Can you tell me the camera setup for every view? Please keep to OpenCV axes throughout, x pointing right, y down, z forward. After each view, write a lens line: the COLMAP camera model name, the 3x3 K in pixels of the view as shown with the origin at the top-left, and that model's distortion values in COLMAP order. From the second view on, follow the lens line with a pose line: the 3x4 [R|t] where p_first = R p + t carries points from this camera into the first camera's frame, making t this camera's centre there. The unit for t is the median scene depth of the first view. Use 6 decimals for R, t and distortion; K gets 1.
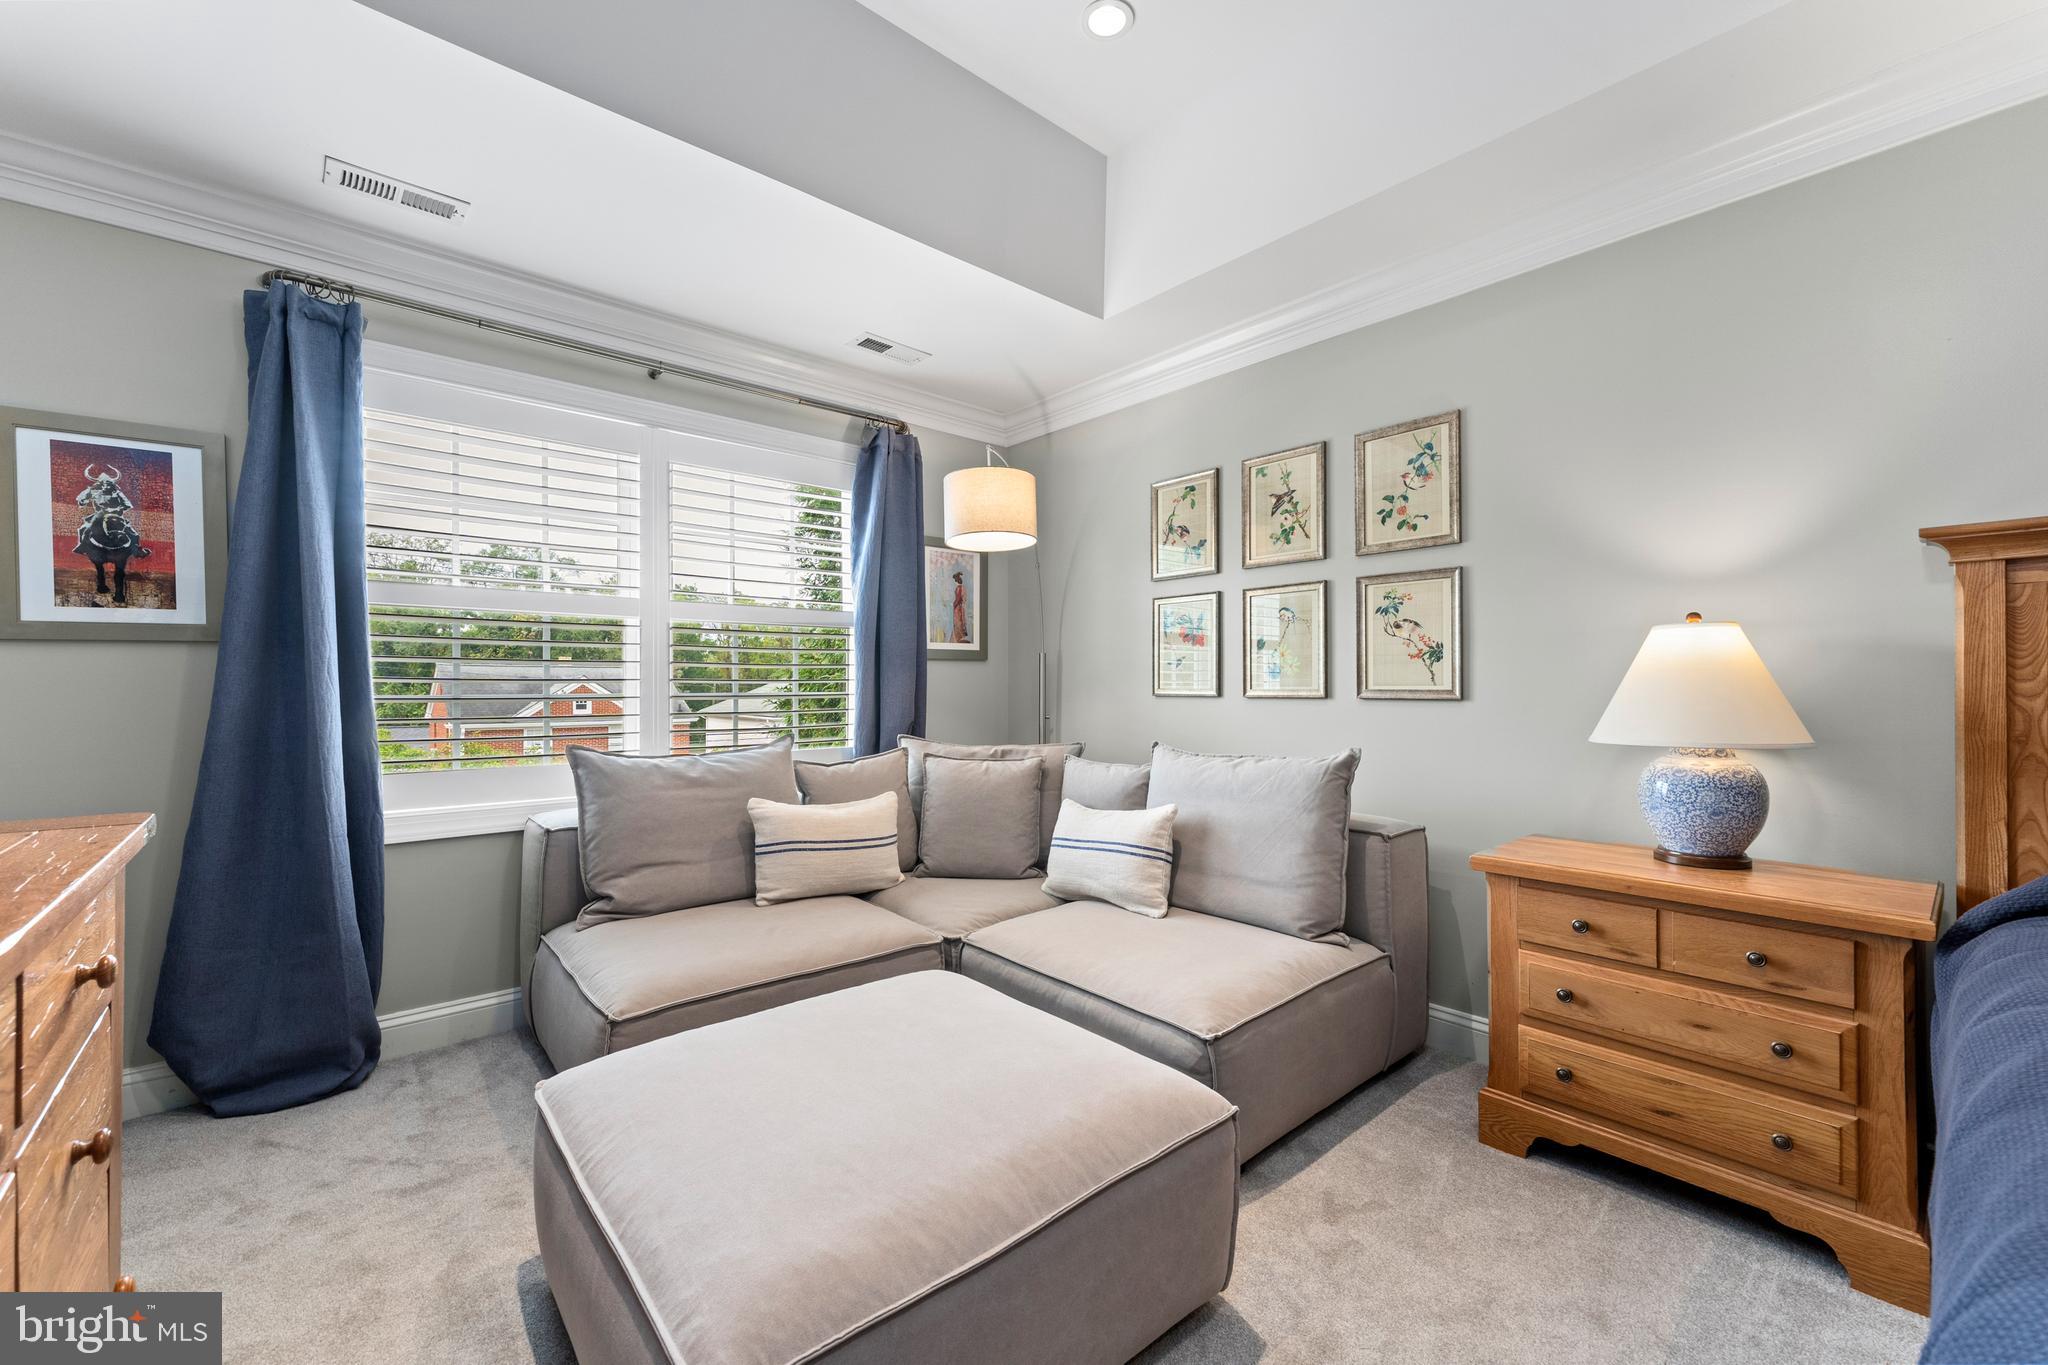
lens RADIAL K [[824.3, 0, 1026.2], [0, 824.3, 683.5], [0, 0, 1]] dist [-0.003058, 0.000092]
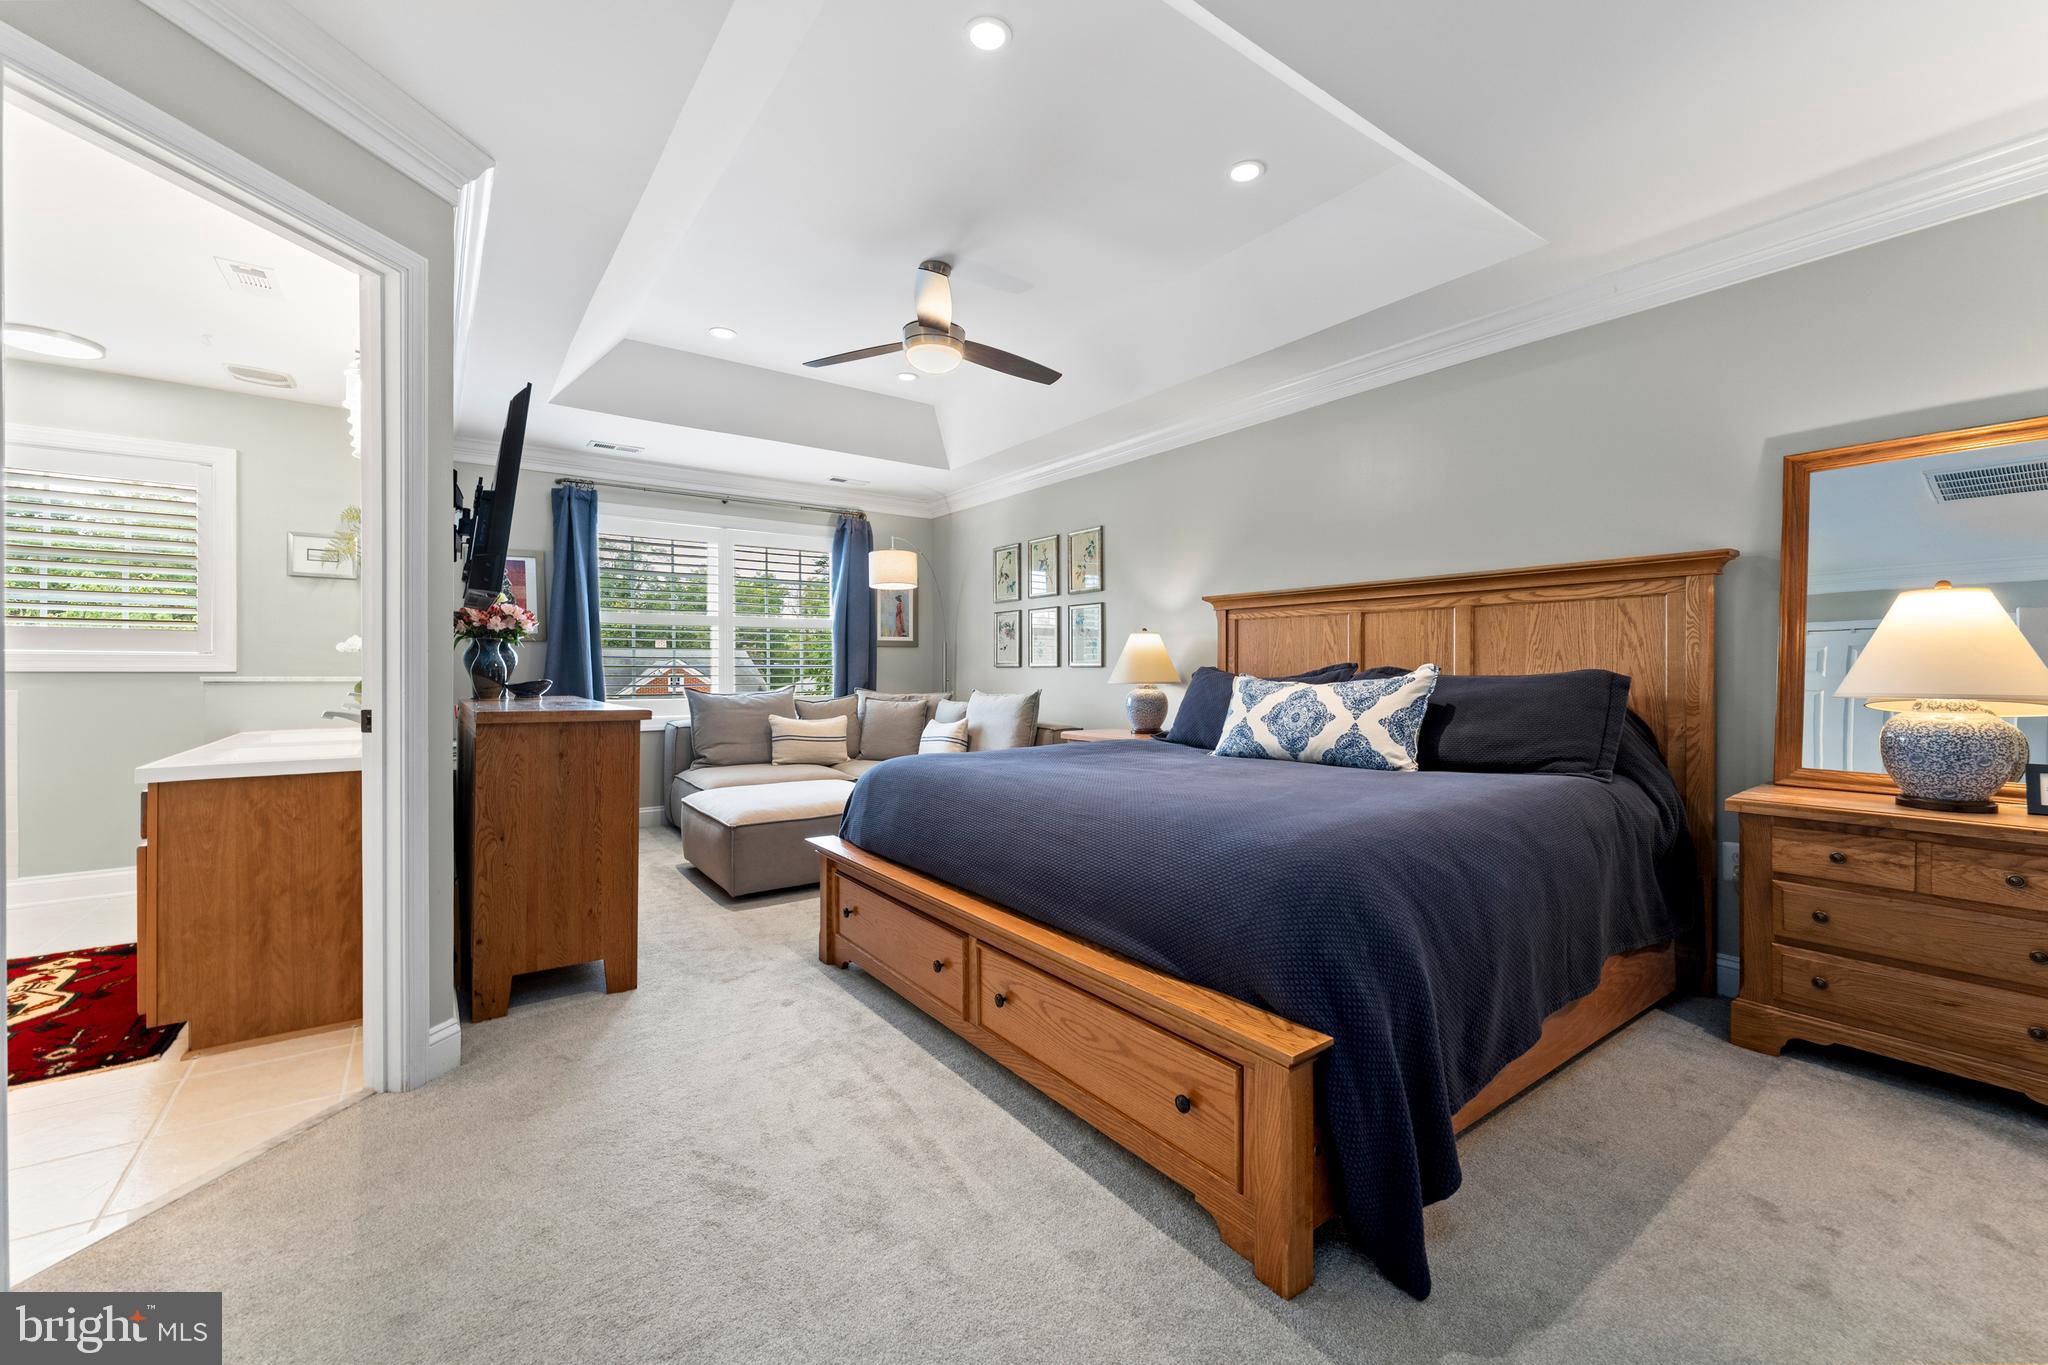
lens RADIAL K [[824.3, 0, 1027.8], [0, 824.3, 674.6], [0, 0, 1]] dist [-0.003058, 0.000092]
pose [[0.996018, 0.001006, -0.089150, 0.450239], [-0.000031, 0.999940, 0.010938, 0.014702], [0.089155, -0.010892, 0.995958, -0.913168]]
